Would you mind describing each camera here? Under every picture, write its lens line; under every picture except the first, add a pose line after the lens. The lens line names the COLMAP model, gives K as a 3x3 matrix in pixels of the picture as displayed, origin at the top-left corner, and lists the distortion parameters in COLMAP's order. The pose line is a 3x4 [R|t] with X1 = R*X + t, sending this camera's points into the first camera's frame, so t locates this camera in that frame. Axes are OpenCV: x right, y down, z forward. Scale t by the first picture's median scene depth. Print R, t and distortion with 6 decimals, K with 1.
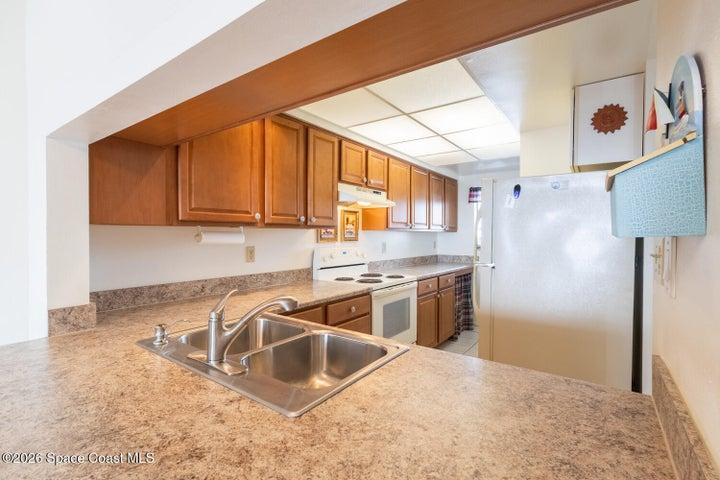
lens RADIAL K [[331.8, 0, 360.0], [0, 331.8, 240.0], [0, 0, 1]] dist [0.001384, 0.000131]
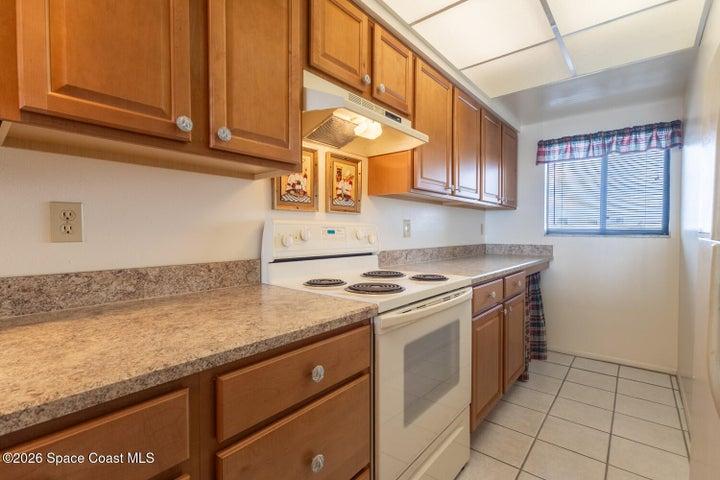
lens RADIAL K [[331.8, 0, 360.0], [0, 331.8, 240.0], [0, 0, 1]] dist [0.001384, 0.000131]
pose [[0.997559, -0.001694, -0.069803, 0.035536], [0.002402, 0.999947, 0.010048, 0.046210], [0.069782, -0.010191, 0.997510, 0.474950]]
